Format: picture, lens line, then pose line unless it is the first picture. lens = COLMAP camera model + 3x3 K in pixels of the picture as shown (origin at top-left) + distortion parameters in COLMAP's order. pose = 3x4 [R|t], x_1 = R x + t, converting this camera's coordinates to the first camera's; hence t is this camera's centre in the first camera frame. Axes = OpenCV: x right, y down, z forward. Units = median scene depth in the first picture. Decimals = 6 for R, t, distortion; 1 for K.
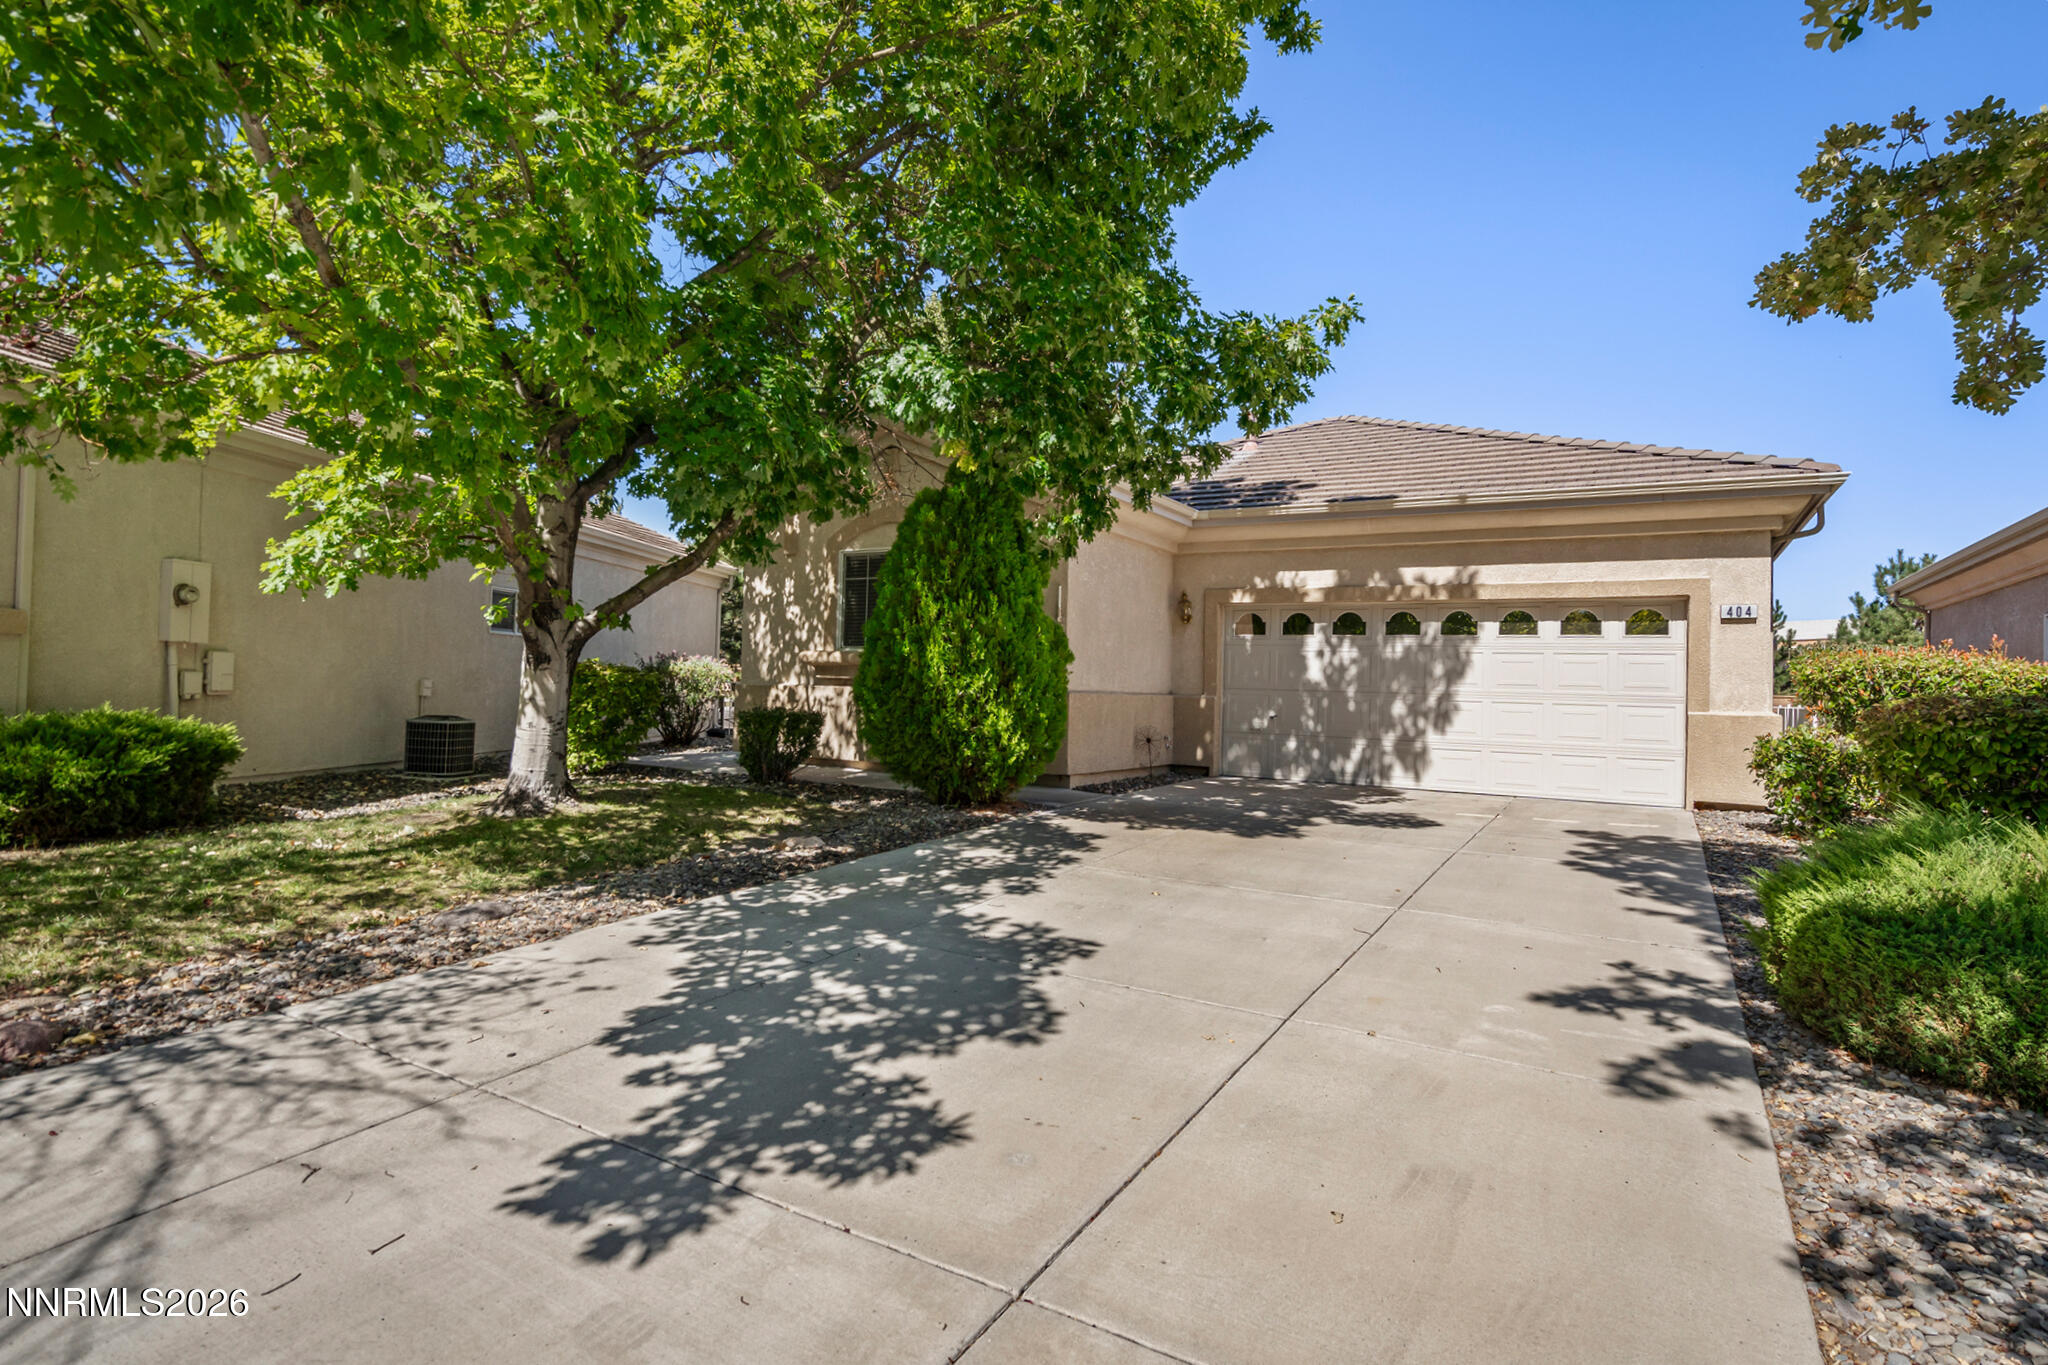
lens RADIAL K [[932.1, 0, 1023.3], [0, 932.1, 679.2], [0, 0, 1]] dist [-0.005831, 0.002388]
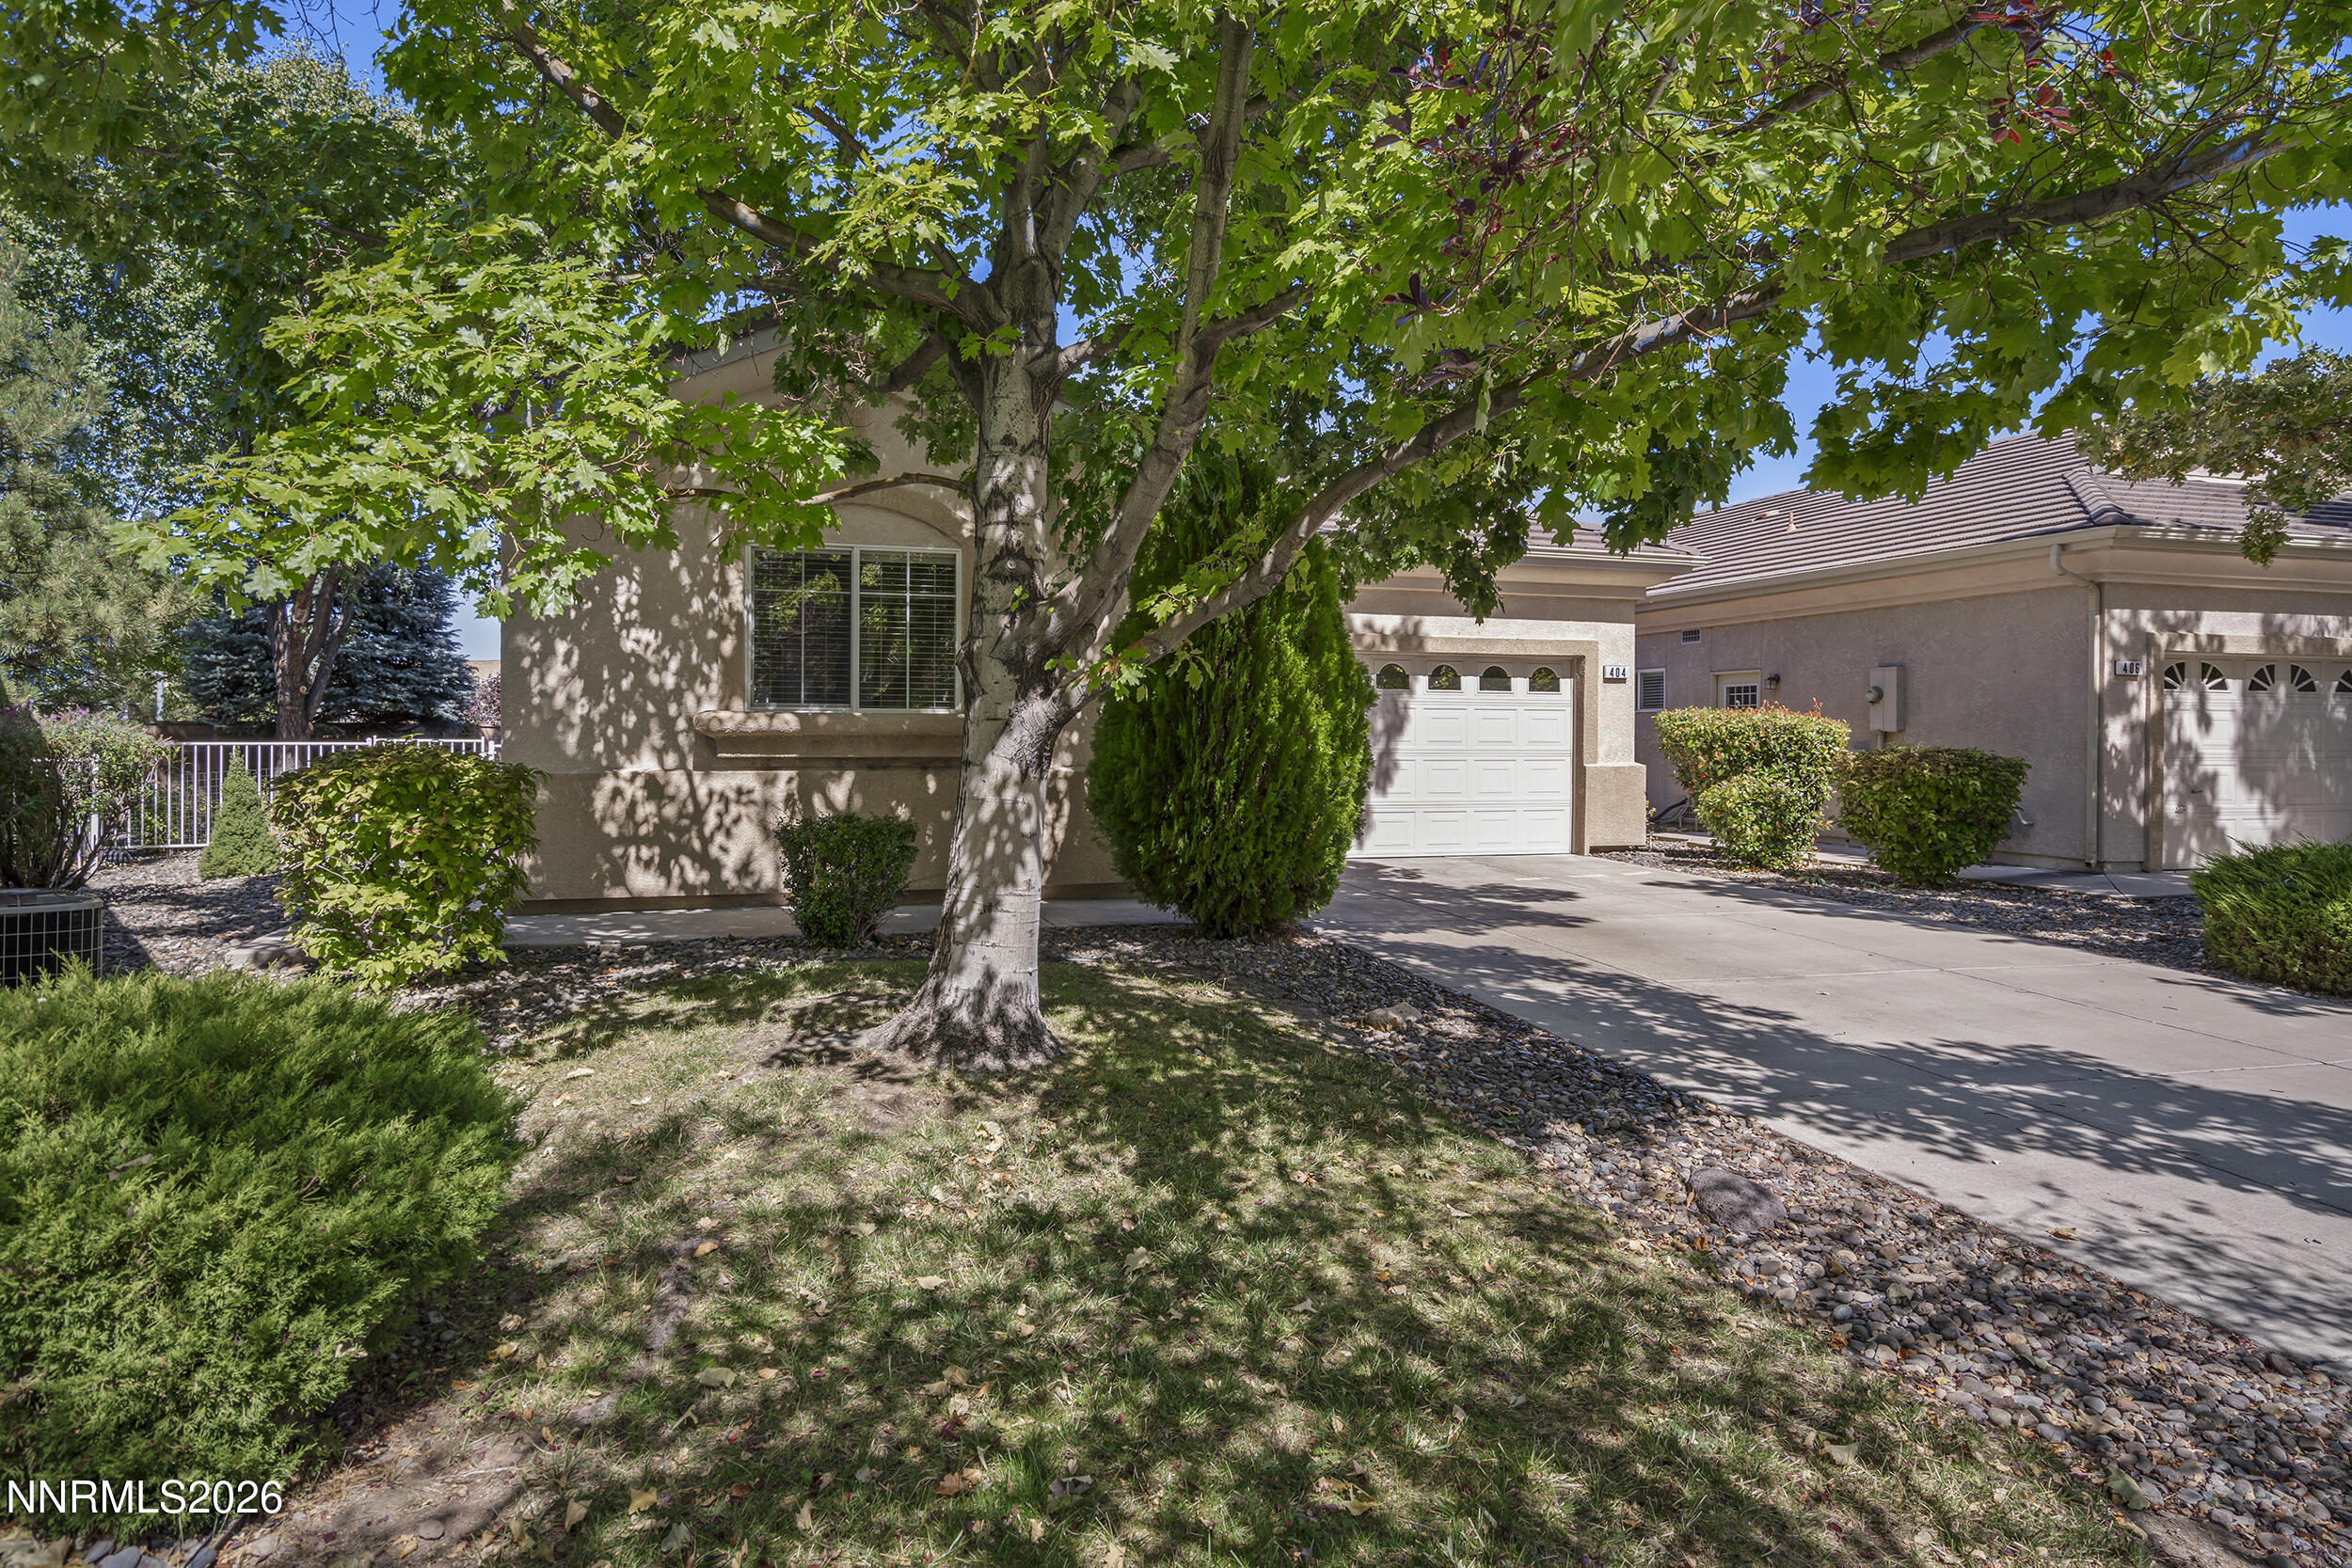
lens RADIAL K [[1214.2, 0, 1174.3], [0, 1214.2, 774.9], [0, 0, 1]] dist [0.002268, 0.000560]
pose [[0.733866, -0.042197, 0.677982, -0.527171], [0.008888, 0.998580, 0.052530, -0.027004], [-0.679236, -0.032524, 0.733199, 0.253115]]
